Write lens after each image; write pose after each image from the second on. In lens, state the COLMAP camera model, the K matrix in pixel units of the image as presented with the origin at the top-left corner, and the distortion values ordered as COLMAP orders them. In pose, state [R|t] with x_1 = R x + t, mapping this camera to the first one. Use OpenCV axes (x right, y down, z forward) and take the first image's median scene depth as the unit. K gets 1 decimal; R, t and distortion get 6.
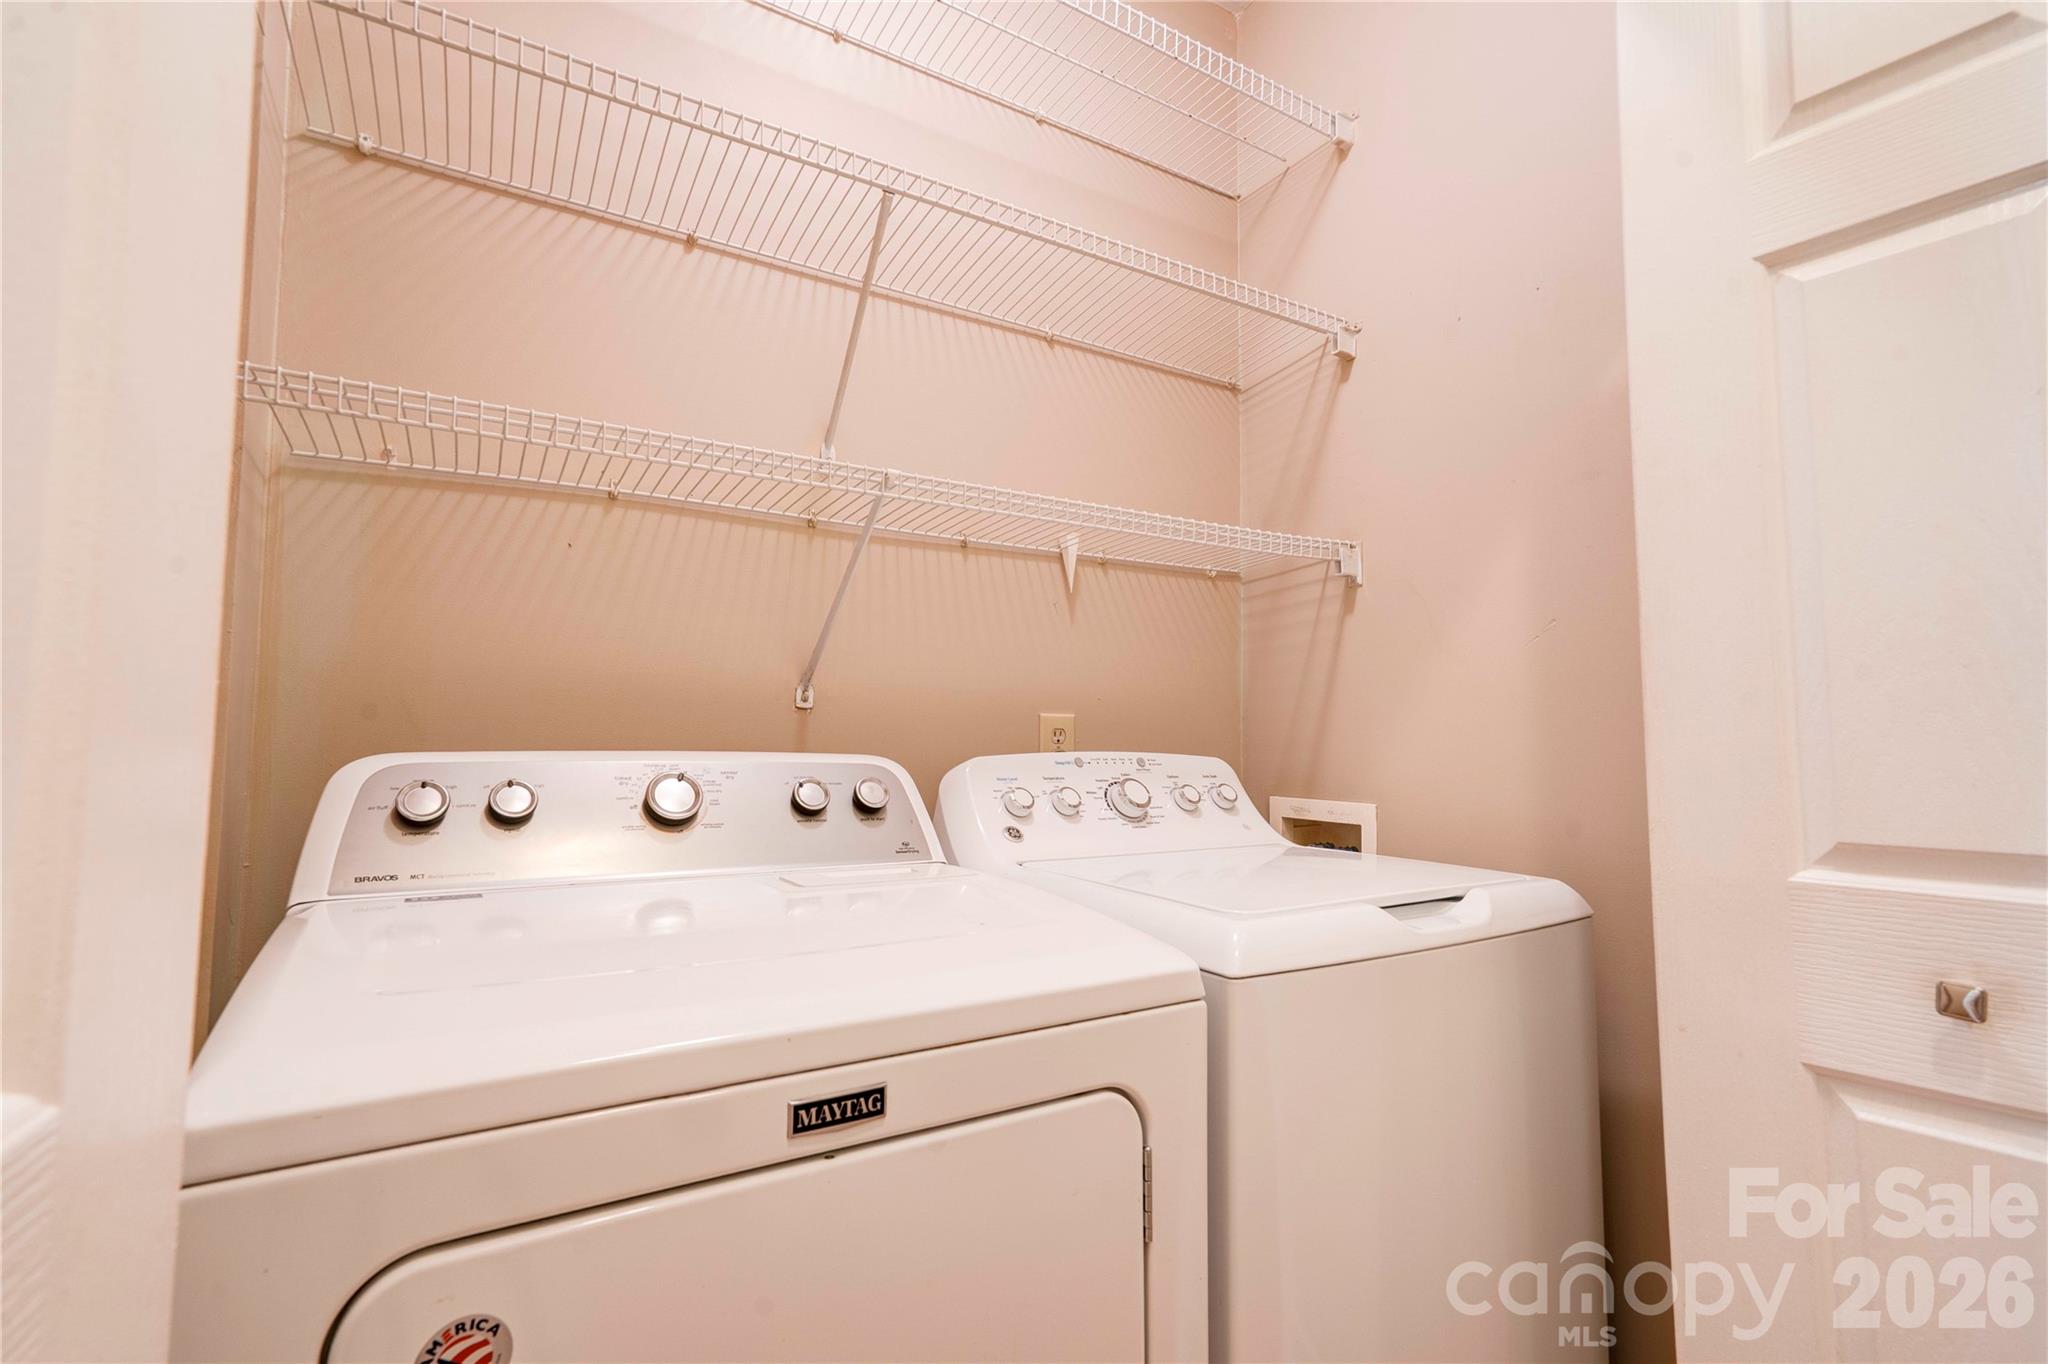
lens RADIAL K [[937.4, 0, 1028.1], [0, 937.4, 676.5], [0, 0, 1]] dist [-0.002392, 0.021138]
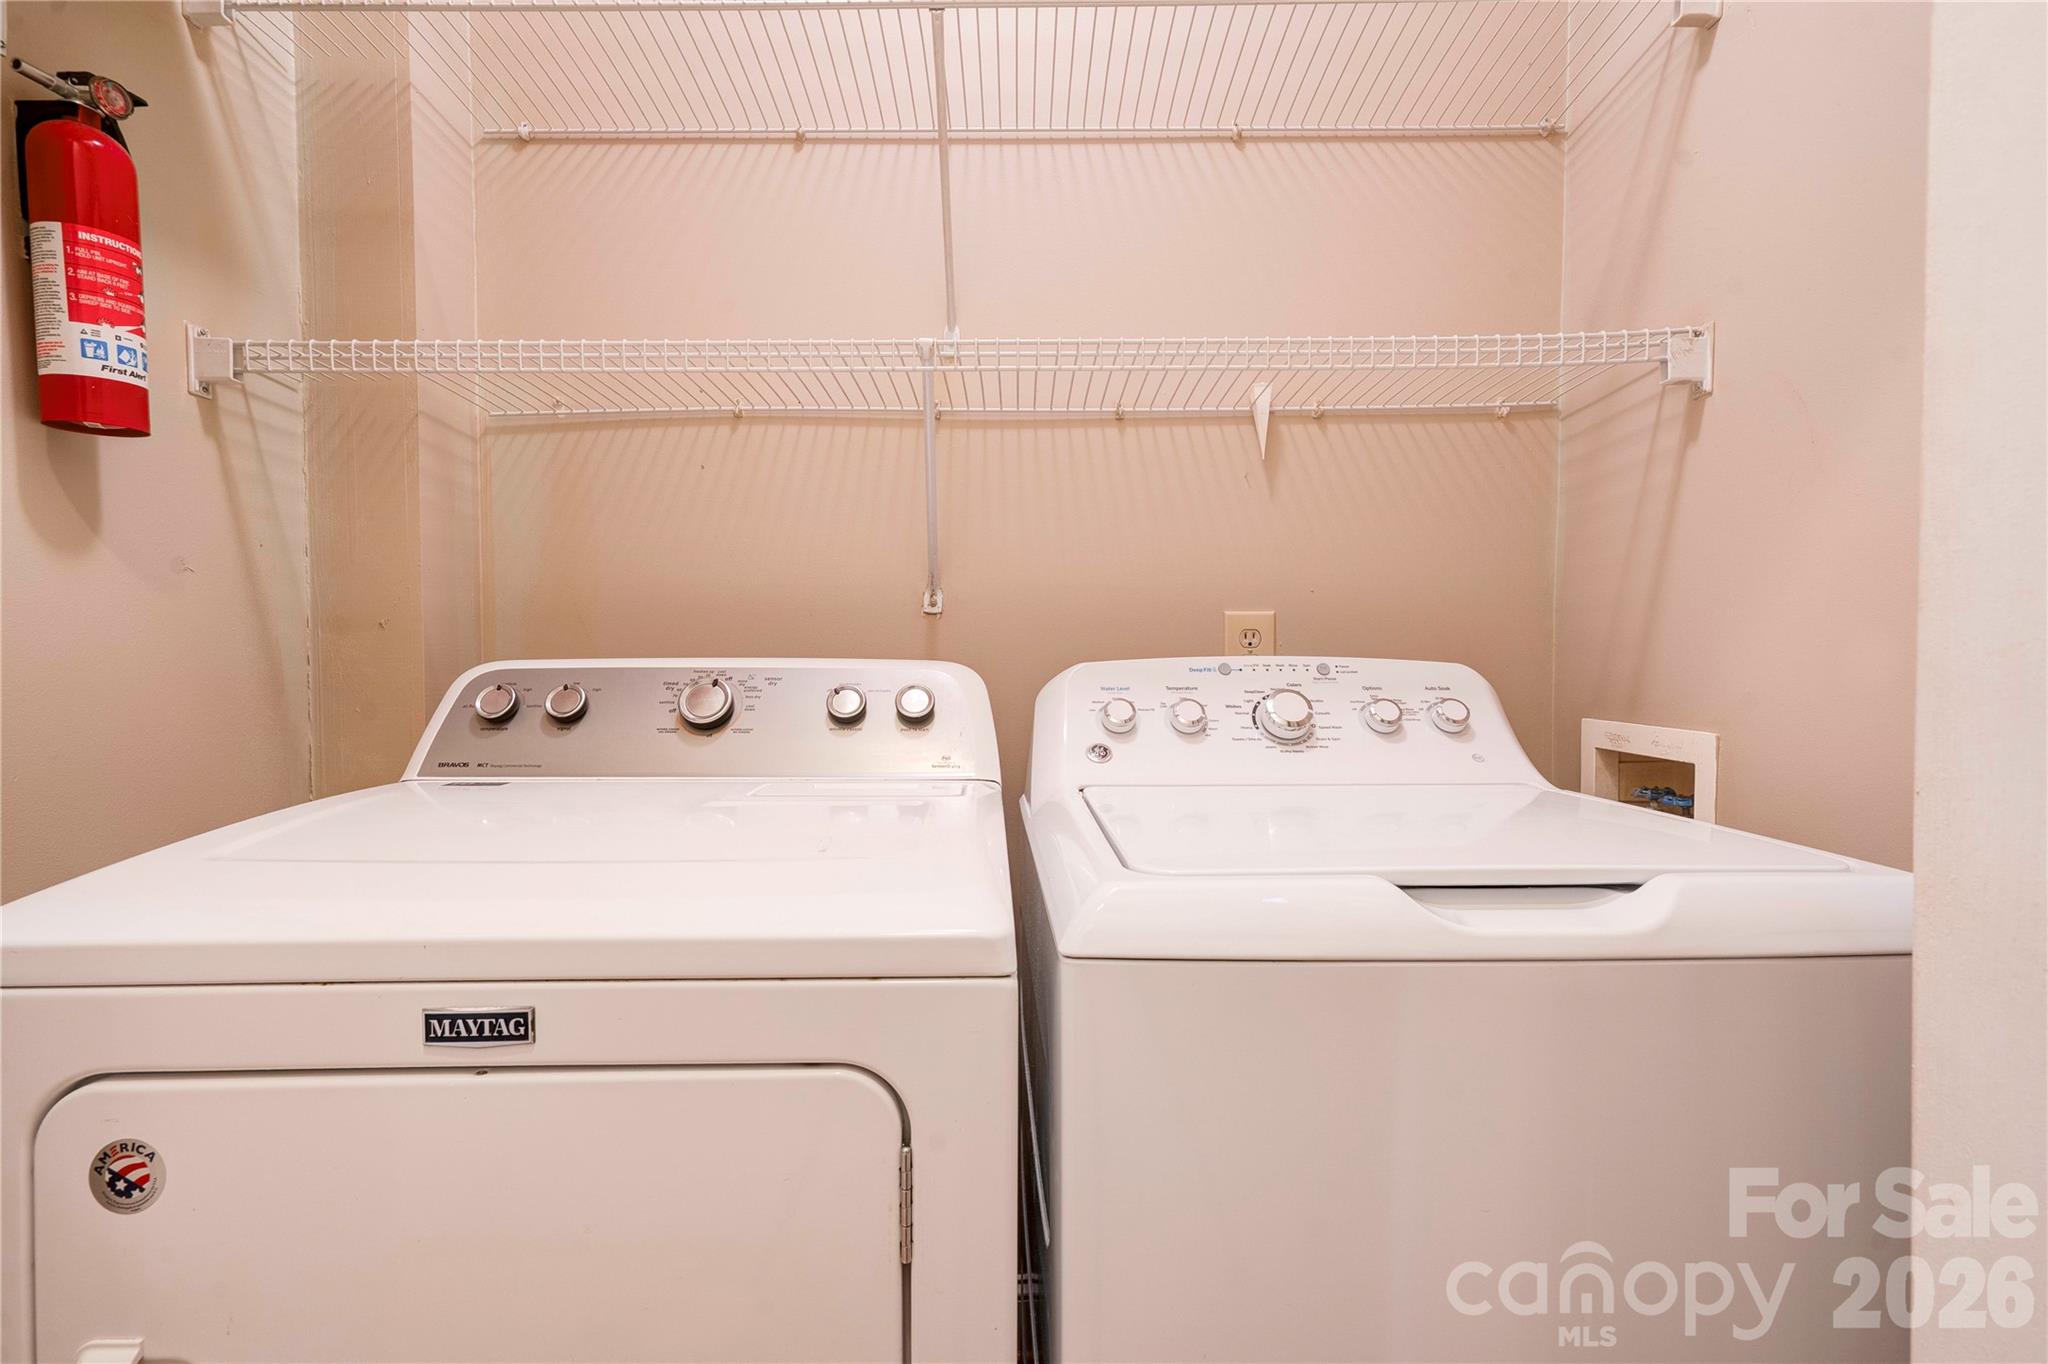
lens RADIAL K [[946.9, 0, 993.9], [0, 946.9, 677.1], [0, 0, 1]] dist [-0.001600, 0.016345]
pose [[0.857968, 0.002025, -0.513700, 0.308839], [0.045786, 0.995711, 0.080395, 0.023742], [0.511659, -0.092497, 0.854195, 0.200778]]
